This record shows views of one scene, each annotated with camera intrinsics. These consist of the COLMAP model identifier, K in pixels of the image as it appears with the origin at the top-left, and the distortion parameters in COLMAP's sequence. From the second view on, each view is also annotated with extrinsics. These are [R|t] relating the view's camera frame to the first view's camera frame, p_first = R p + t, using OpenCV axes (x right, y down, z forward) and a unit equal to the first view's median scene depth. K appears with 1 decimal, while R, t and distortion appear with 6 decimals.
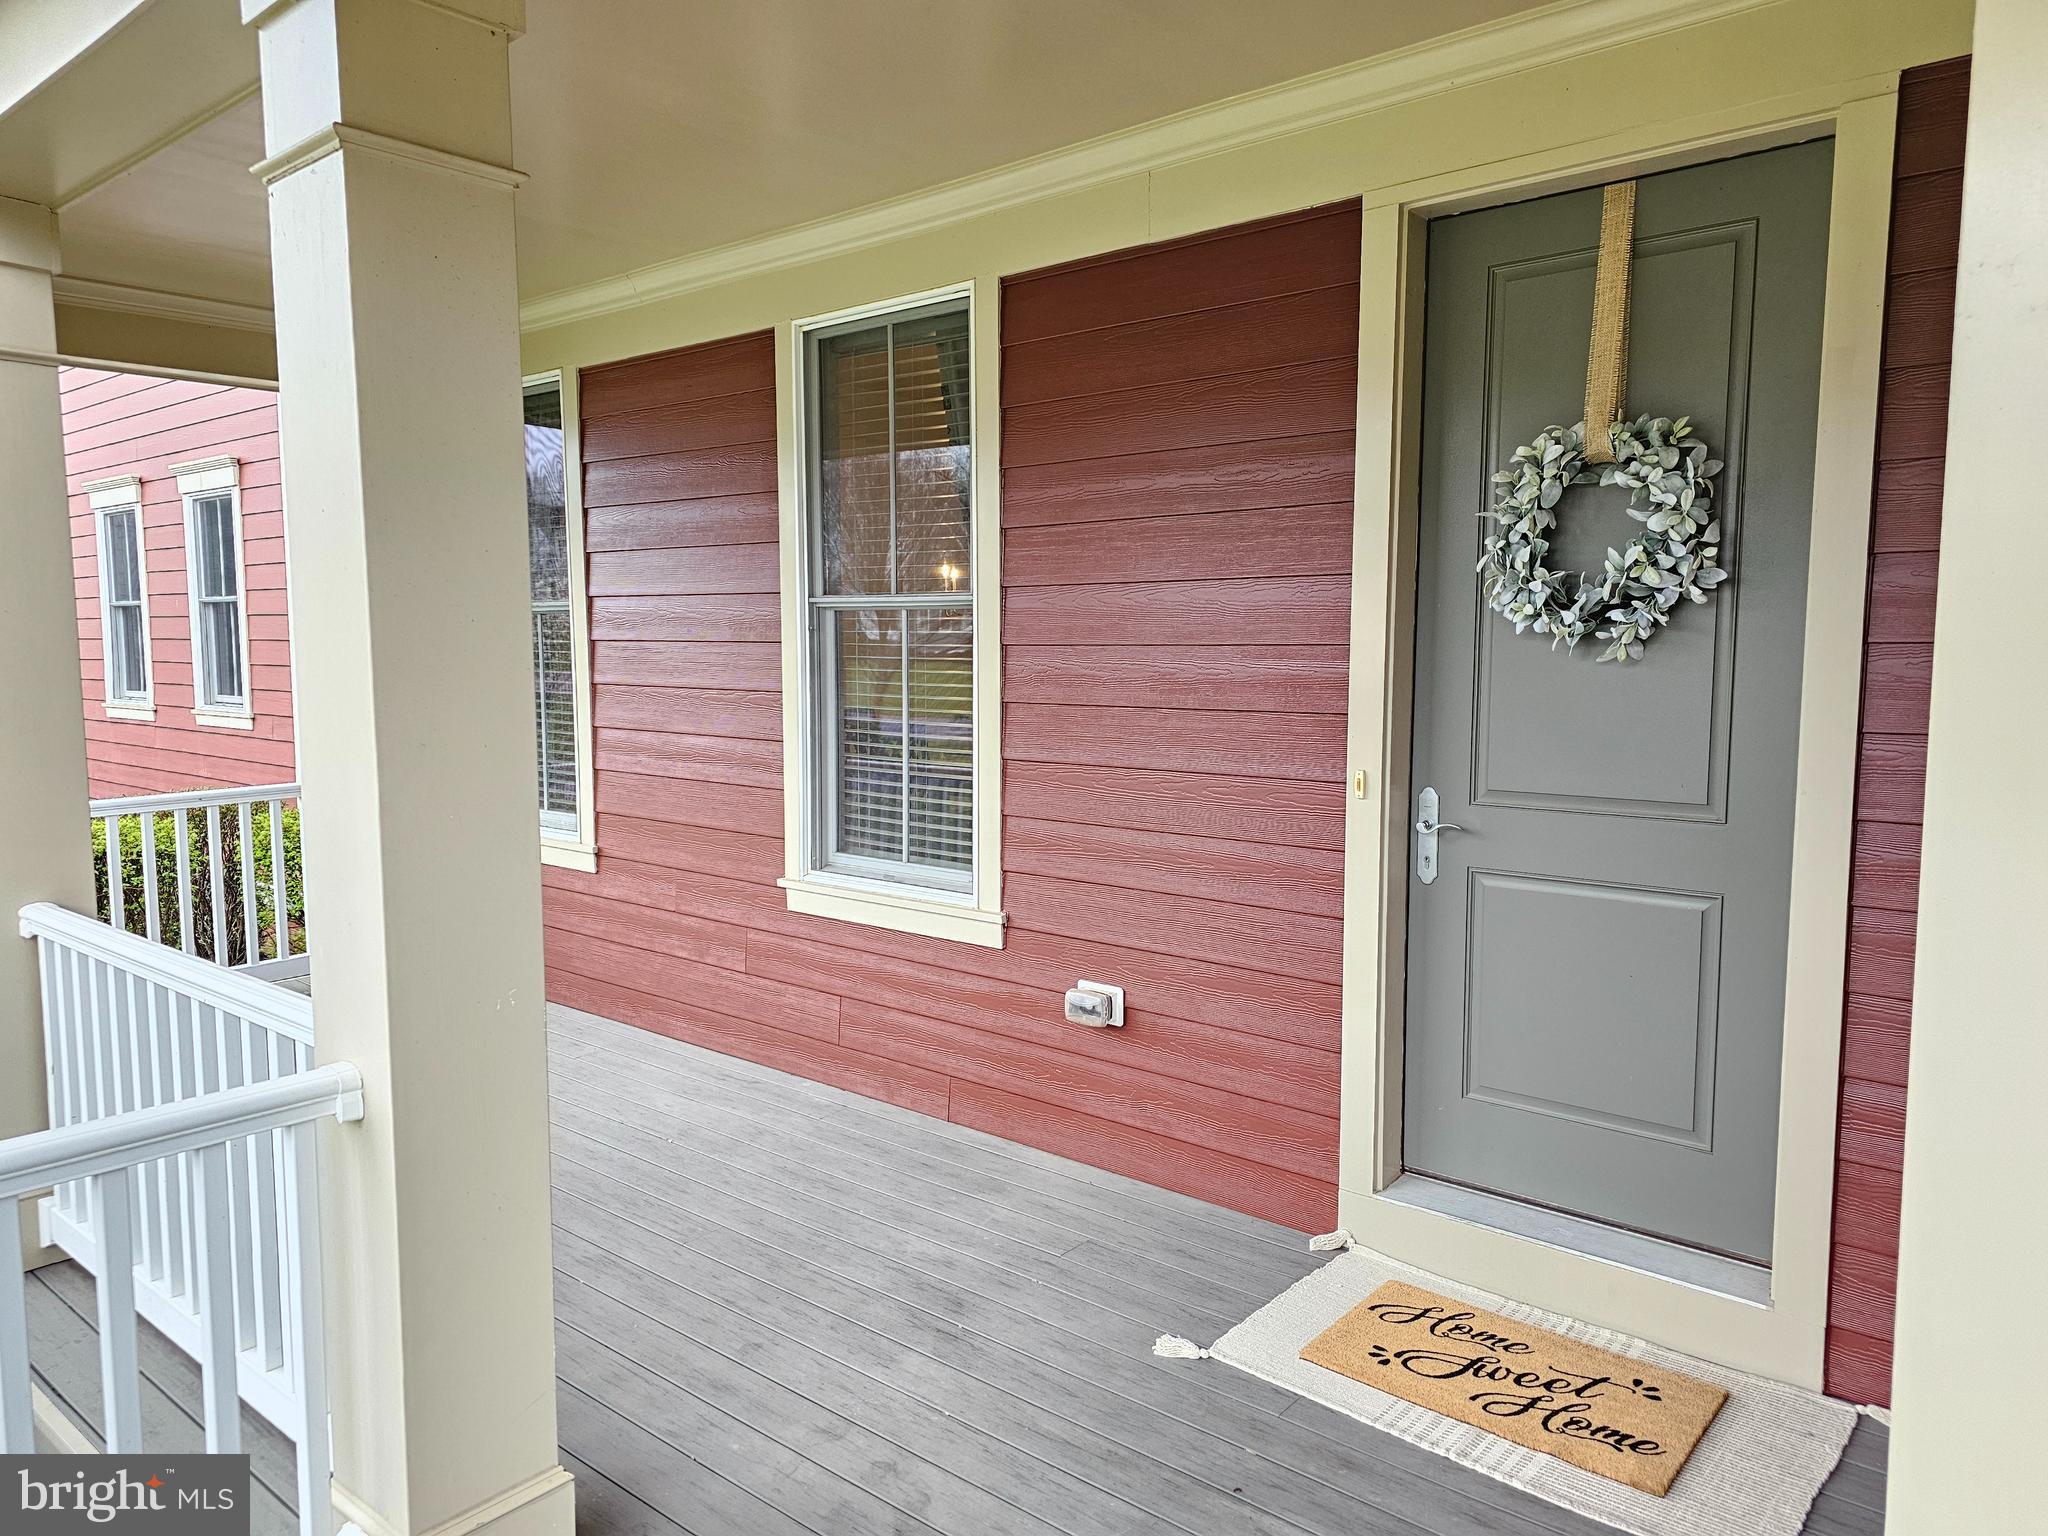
lens RADIAL K [[1402.3, 0, 1024.0], [0, 1402.3, 768.0], [0, 0, 1]] dist [0.006392, 0.000343]
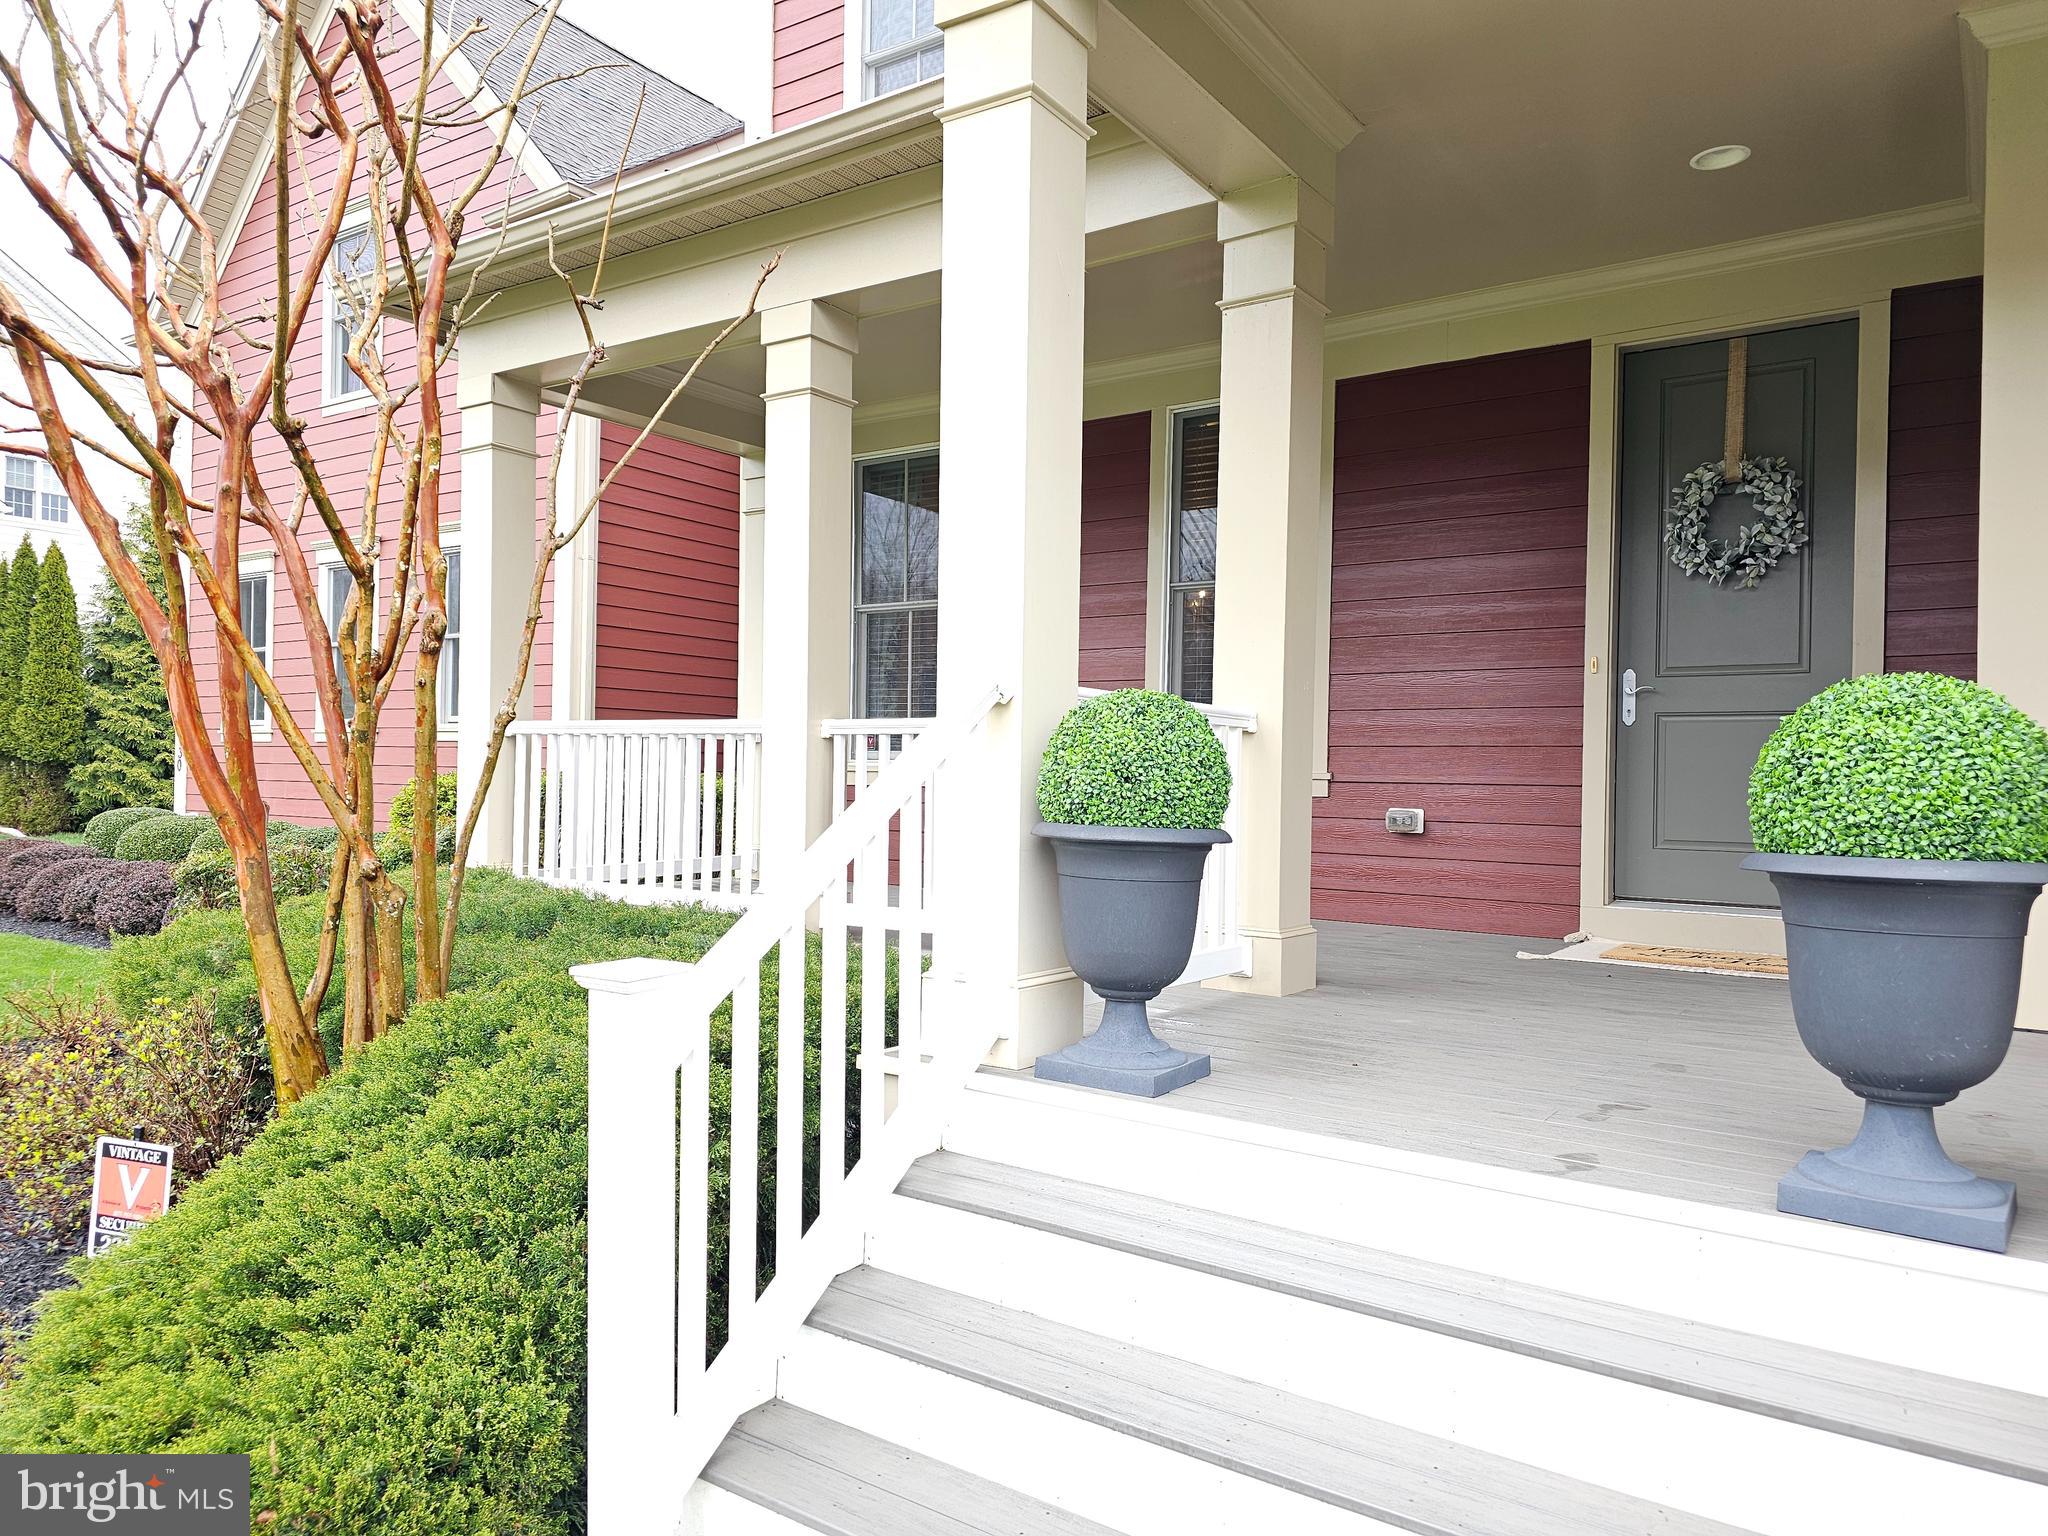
lens RADIAL K [[1372.4, 0, 1024.0], [0, 1372.4, 768.0], [0, 0, 1]] dist [-0.004046, -0.001820]
pose [[0.995880, 0.031124, 0.085172, -0.648383], [-0.021556, 0.993582, -0.111042, 0.368974], [-0.088081, 0.108749, 0.990159, -0.649124]]
